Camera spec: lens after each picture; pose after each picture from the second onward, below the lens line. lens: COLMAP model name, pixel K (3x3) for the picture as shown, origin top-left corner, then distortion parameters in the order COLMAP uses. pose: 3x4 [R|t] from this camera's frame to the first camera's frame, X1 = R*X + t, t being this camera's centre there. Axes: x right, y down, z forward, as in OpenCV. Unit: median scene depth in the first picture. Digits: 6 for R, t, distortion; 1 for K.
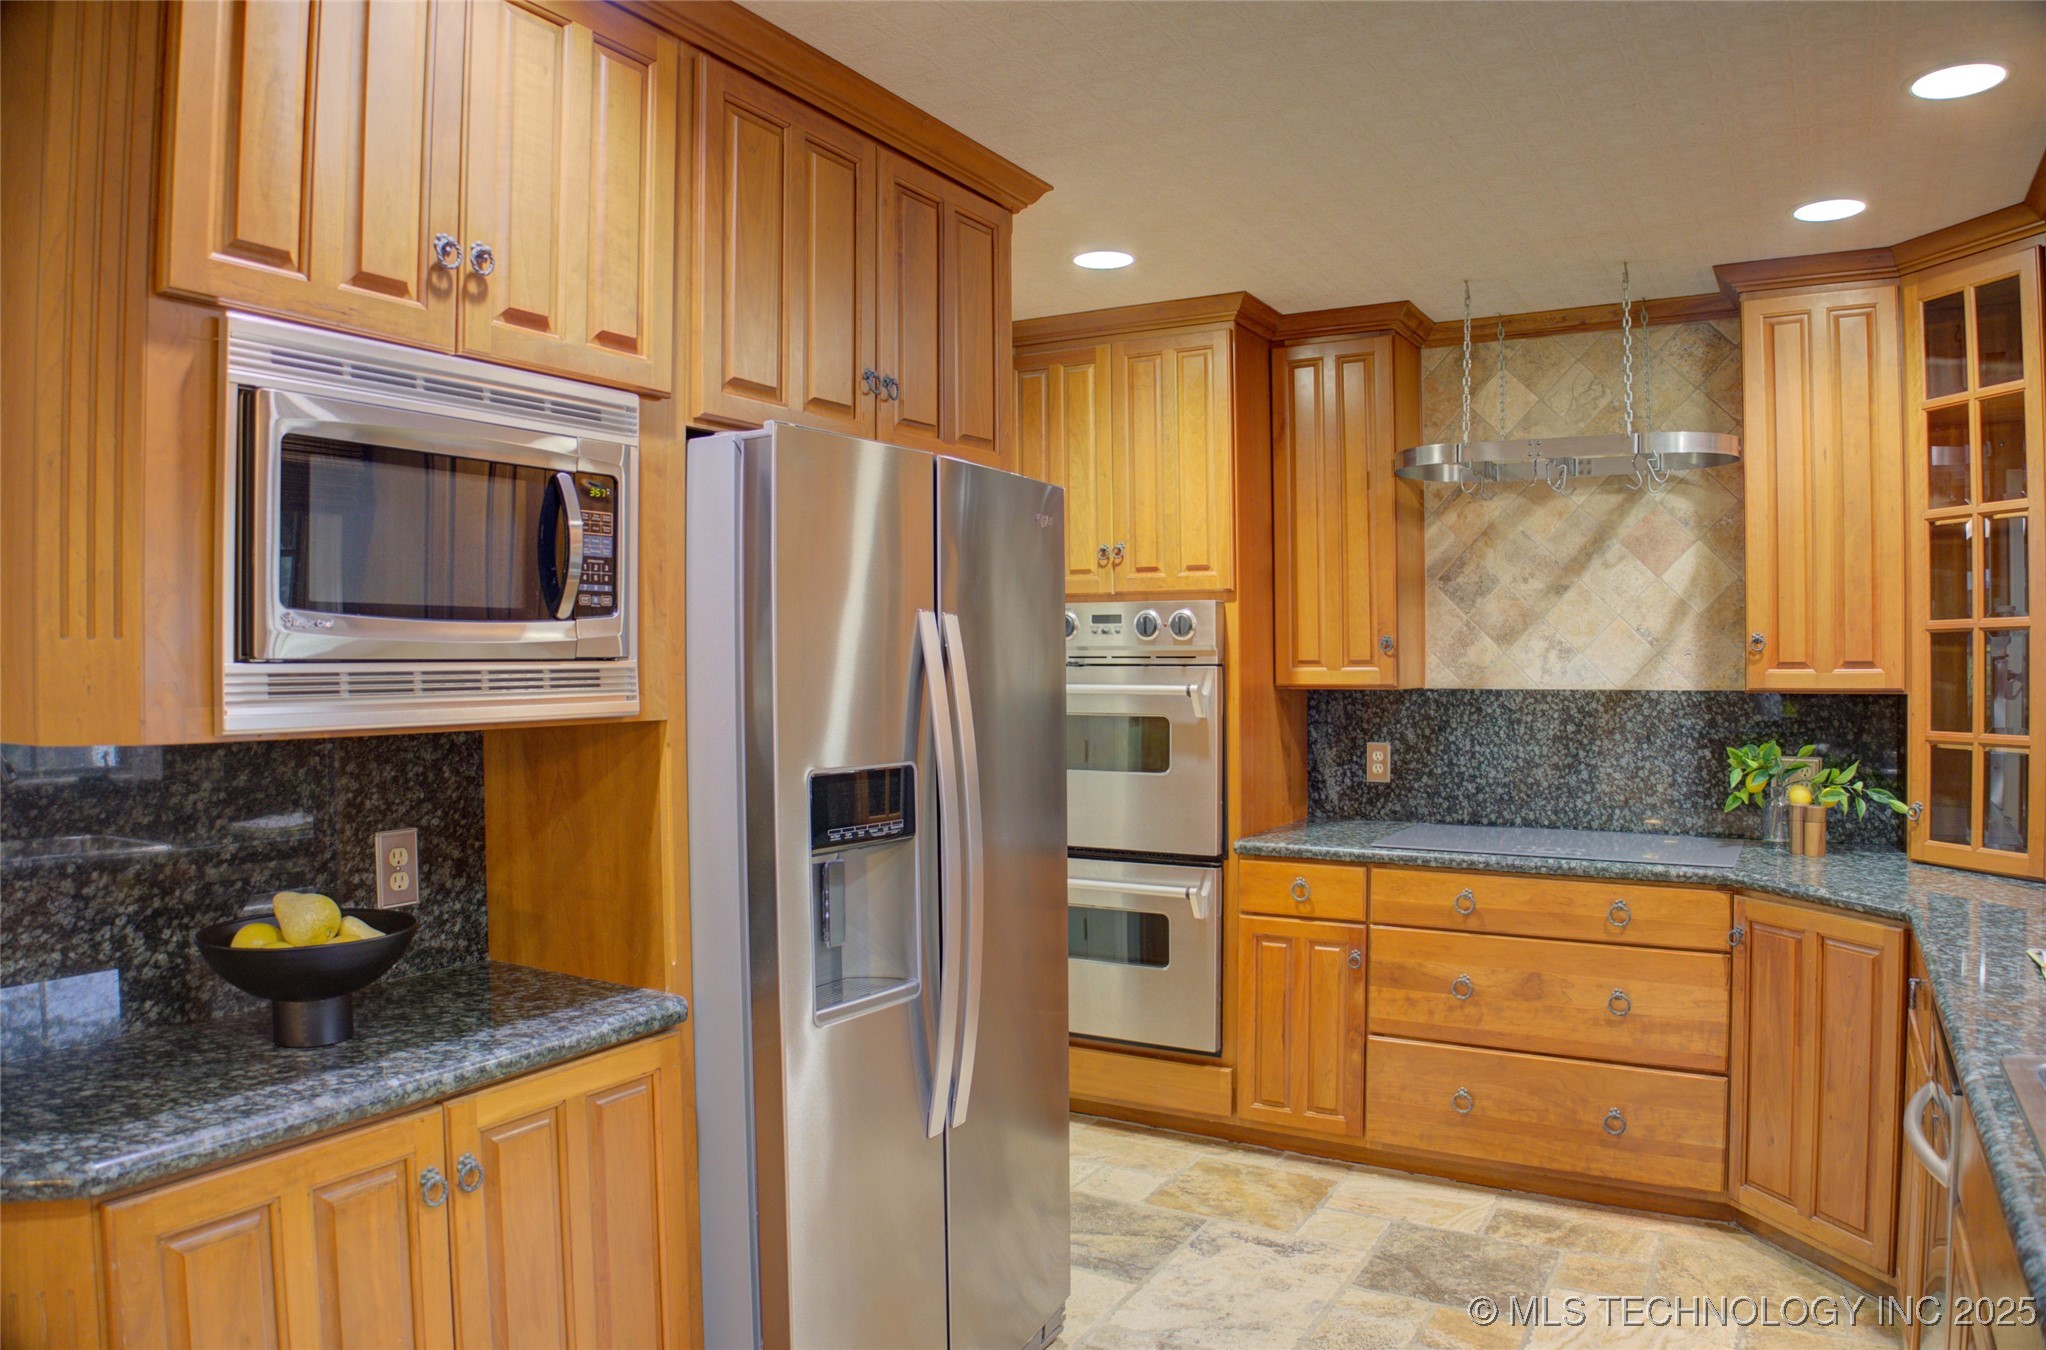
lens RADIAL K [[1410.5, 0, 1023.0], [0, 1410.5, 675.0], [0, 0, 1]] dist [-0.088091, 0.002699]
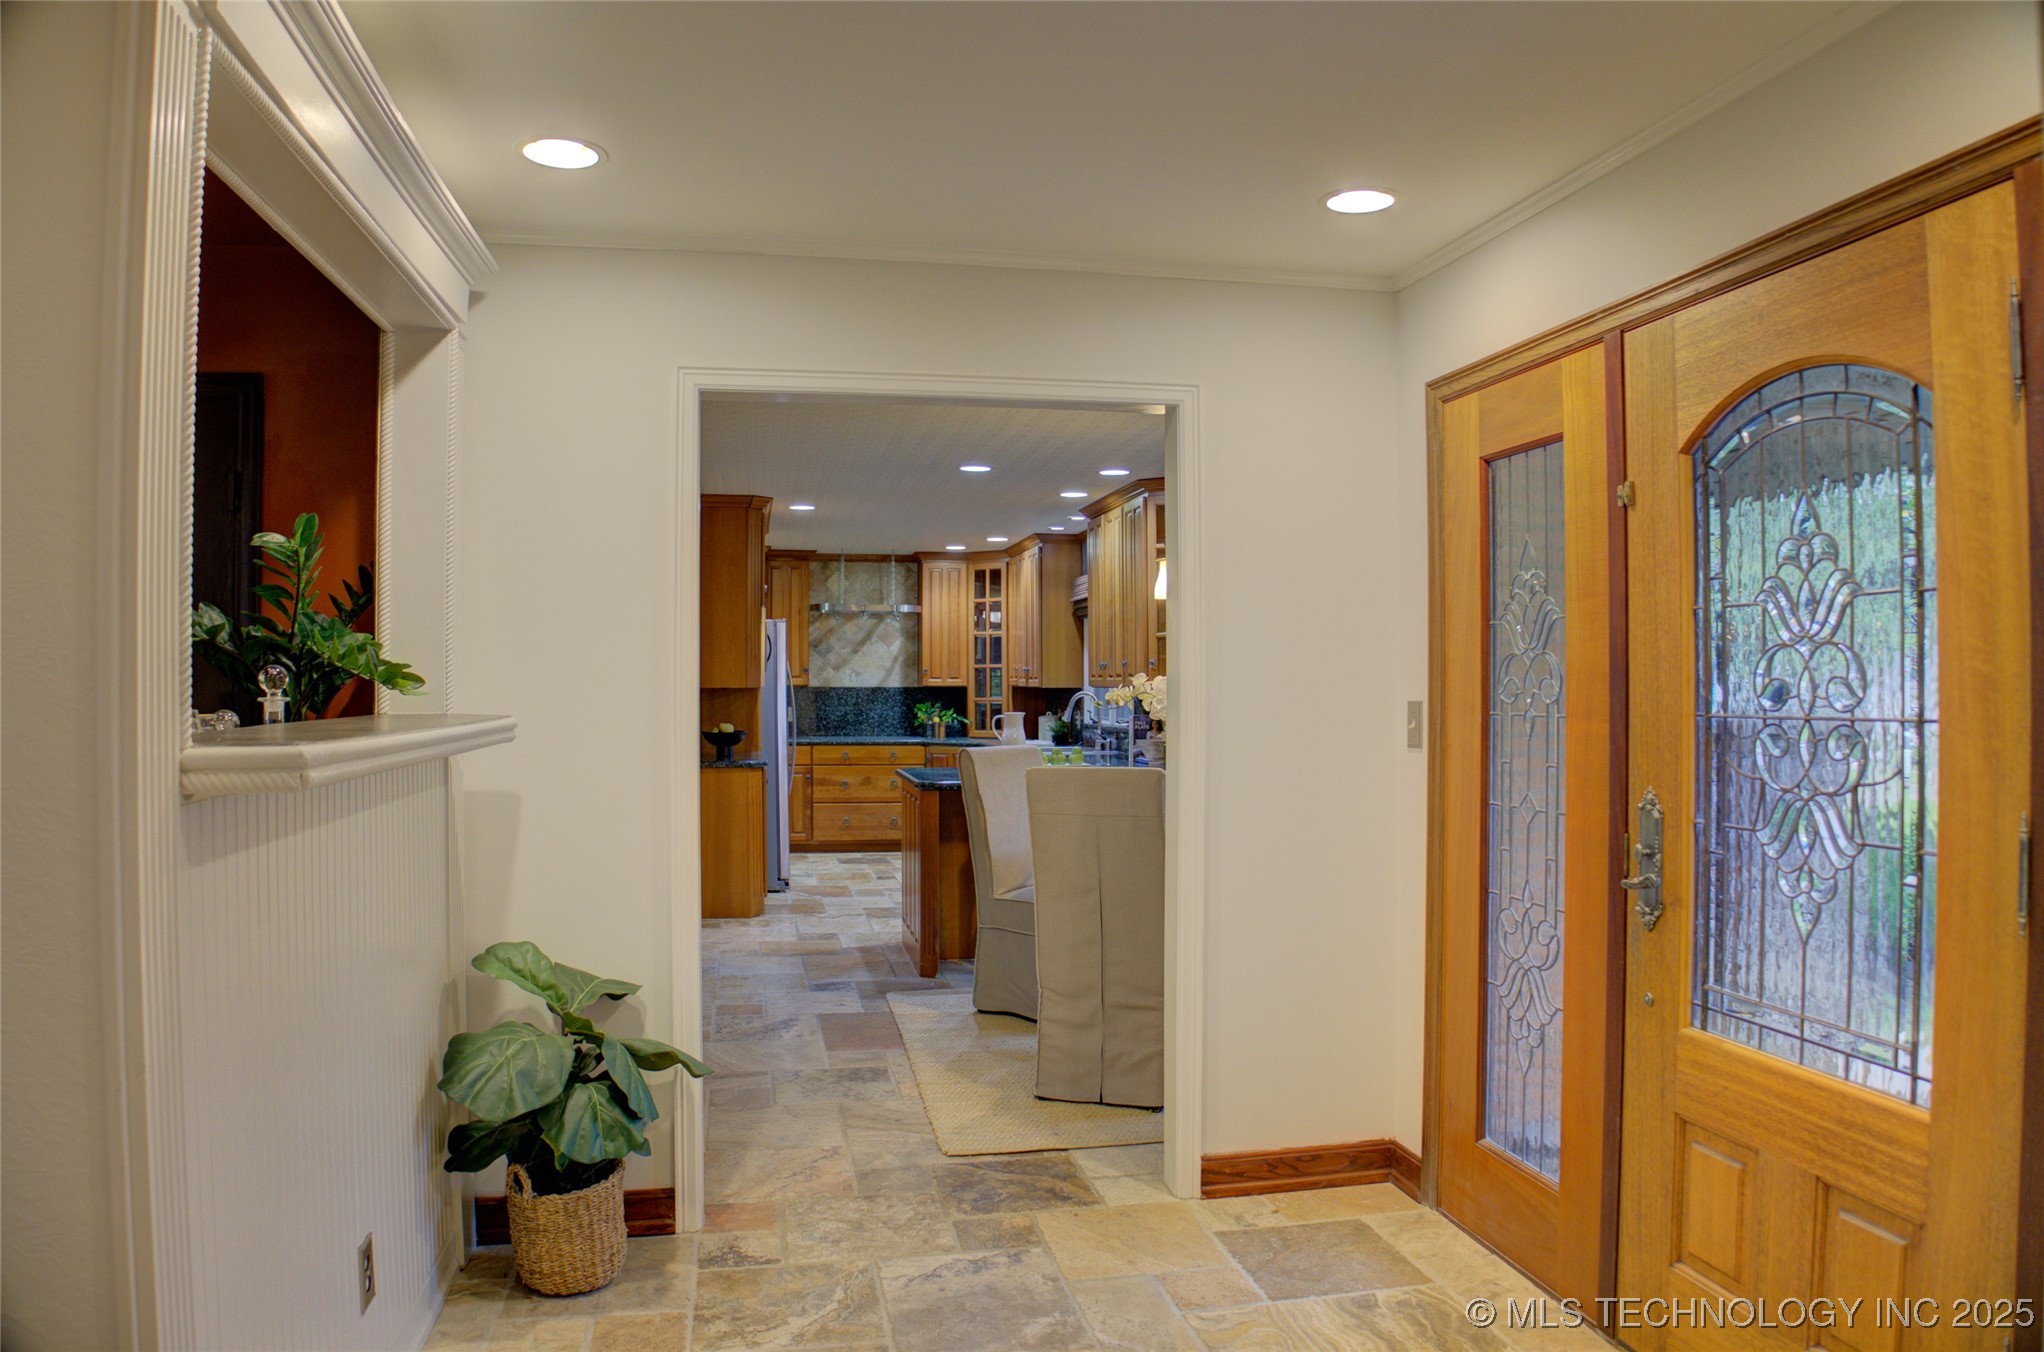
lens RADIAL K [[1385.4, 0, 1022.0], [0, 1385.4, 676.0], [0, 0, 1]] dist [-0.083288, 0.003114]
pose [[0.759091, 0.010739, 0.650896, -1.303040], [0.002925, 0.999798, -0.019906, 0.049092], [-0.650978, 0.017014, 0.758906, -1.483651]]
